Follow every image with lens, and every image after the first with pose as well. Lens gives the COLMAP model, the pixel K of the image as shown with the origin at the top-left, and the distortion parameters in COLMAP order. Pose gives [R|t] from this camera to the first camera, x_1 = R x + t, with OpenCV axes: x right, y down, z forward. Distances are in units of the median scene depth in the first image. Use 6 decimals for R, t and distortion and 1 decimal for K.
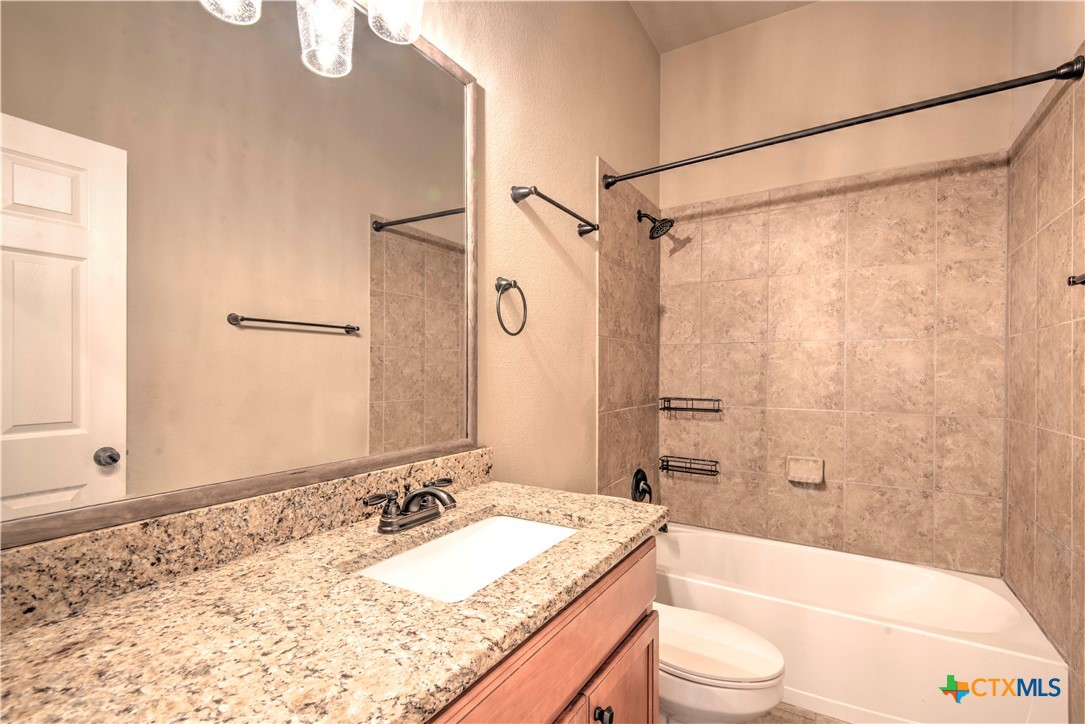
lens RADIAL K [[504.7, 0, 542.8], [0, 504.7, 369.7], [0, 0, 1]] dist [0.021824, -0.007270]
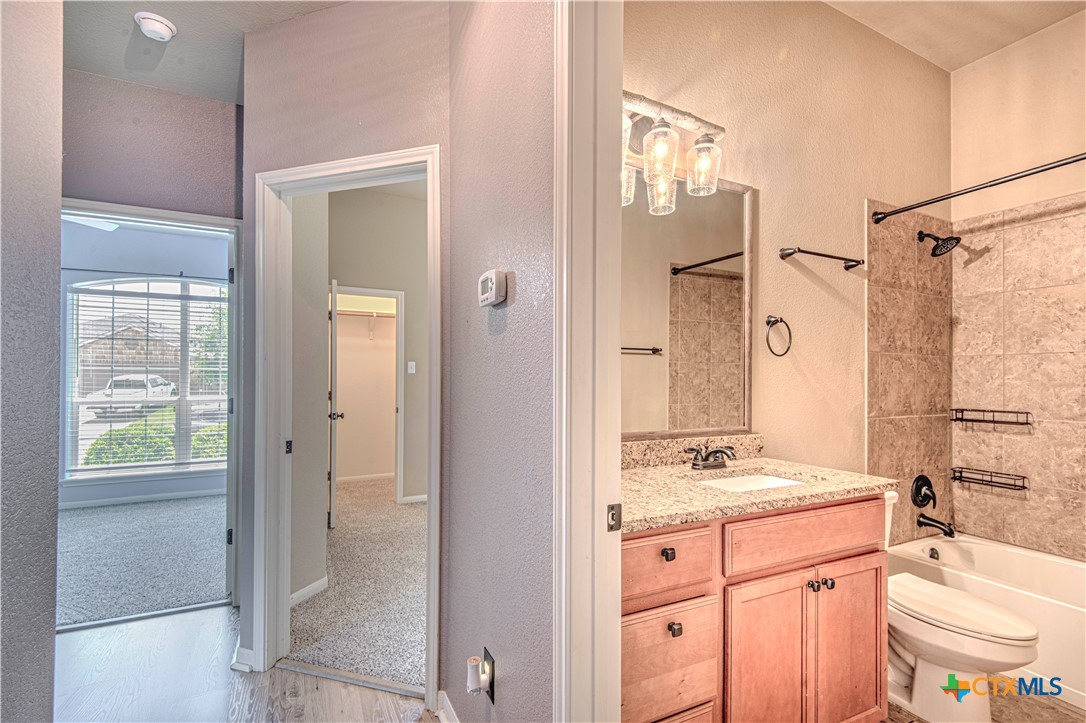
lens RADIAL K [[505.2, 0, 547.9], [0, 505.2, 380.7], [0, 0, 1]] dist [0.021824, -0.007270]
pose [[0.862953, 0.003372, -0.505273, 0.057799], [-0.002413, 0.999994, 0.002552, -0.001074], [0.505279, -0.000984, 0.862956, -0.322274]]
